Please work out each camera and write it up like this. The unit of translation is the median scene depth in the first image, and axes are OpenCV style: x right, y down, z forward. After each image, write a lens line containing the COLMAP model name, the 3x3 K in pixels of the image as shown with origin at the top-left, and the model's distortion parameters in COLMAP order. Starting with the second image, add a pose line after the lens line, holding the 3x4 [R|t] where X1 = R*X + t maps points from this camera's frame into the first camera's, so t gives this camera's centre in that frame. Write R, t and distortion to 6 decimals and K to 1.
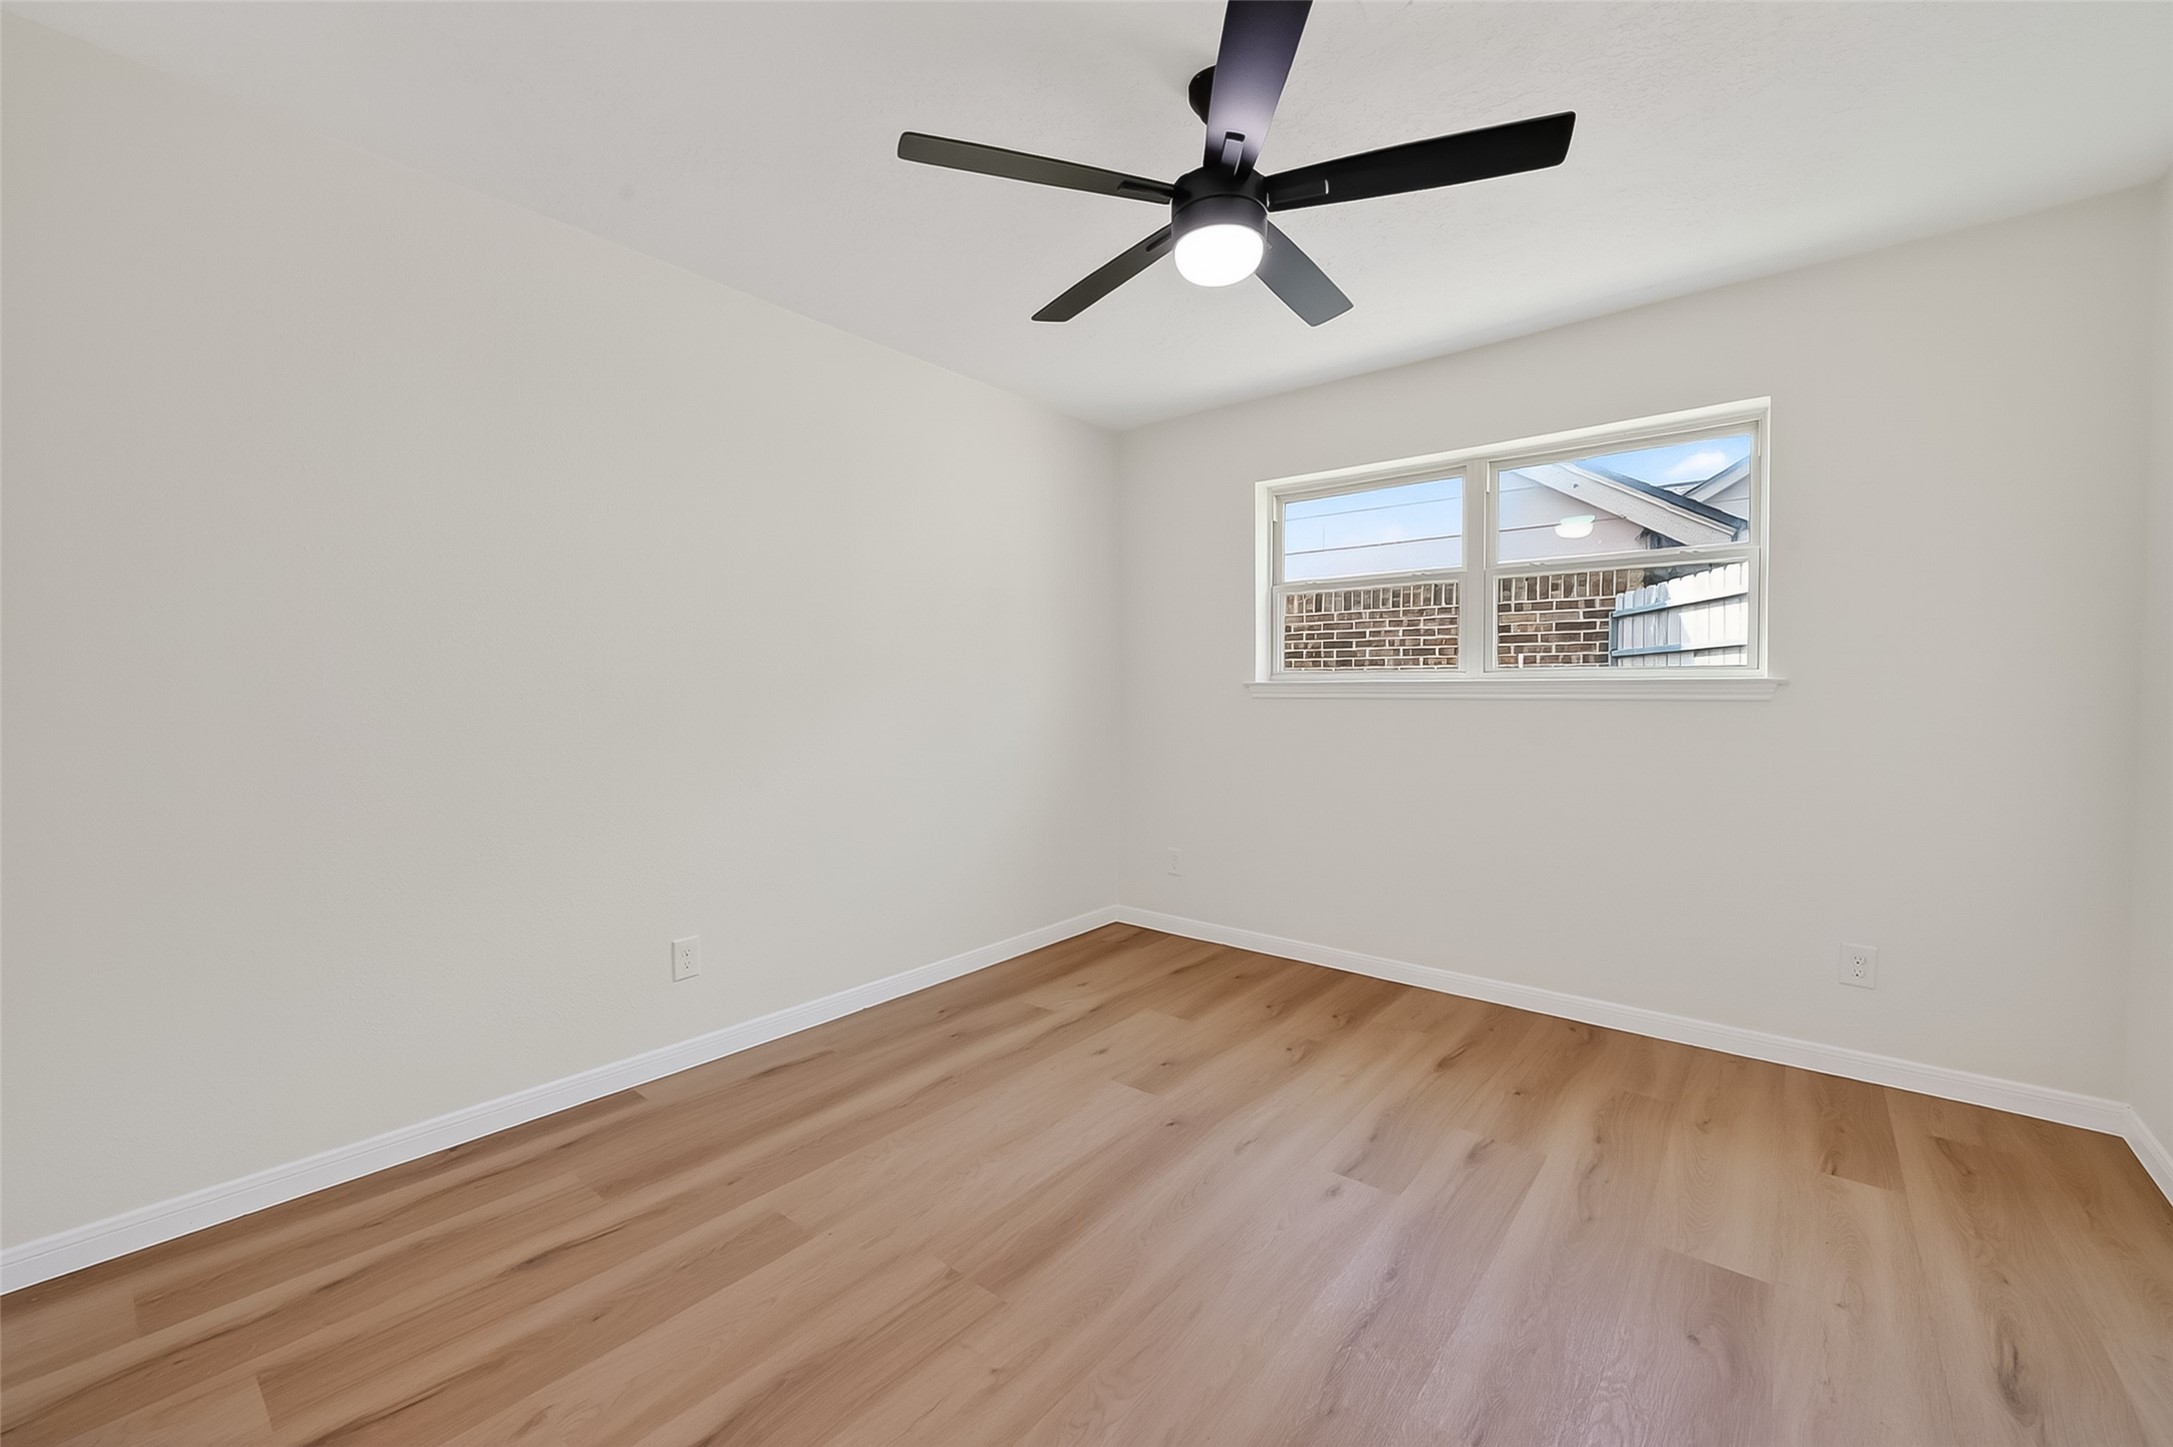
lens RADIAL K [[875.4, 0, 1080.1], [0, 875.4, 694.0], [0, 0, 1]] dist [-0.000138, -0.000082]
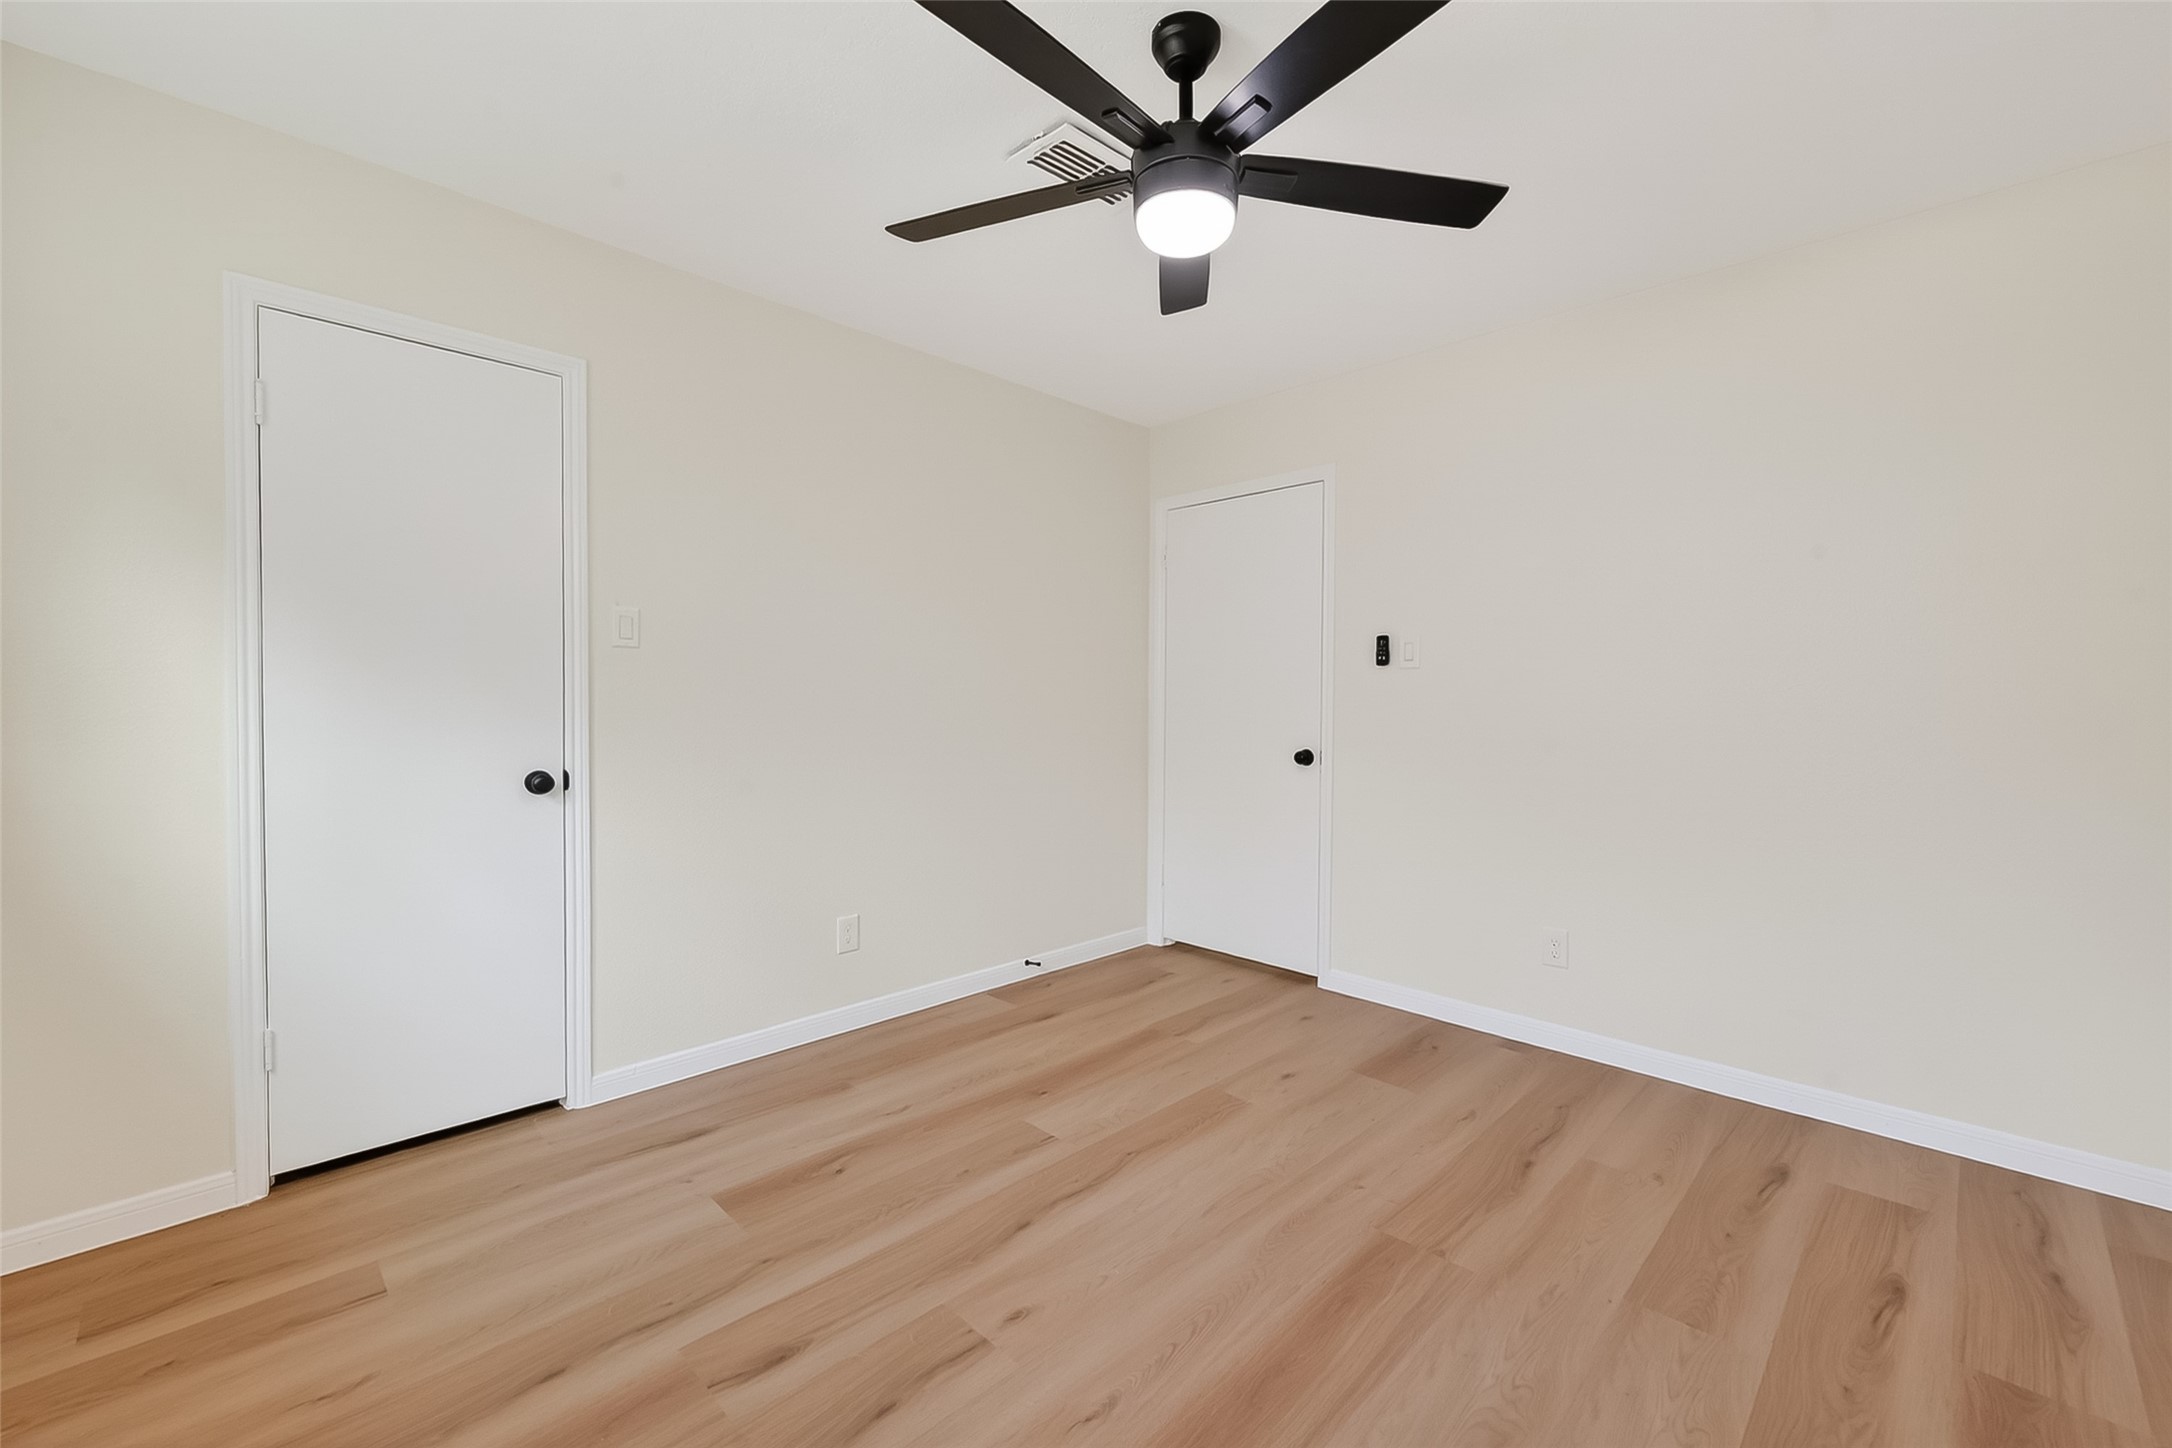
lens RADIAL K [[875.0, 0, 1079.6], [0, 875.0, 694.5], [0, 0, 1]] dist [-0.000138, -0.000082]
pose [[-0.994408, -0.006477, 0.105410, 0.170234], [-0.006703, 0.999976, -0.001790, -0.000032], [-0.105395, -0.002487, -0.994427, 2.017745]]
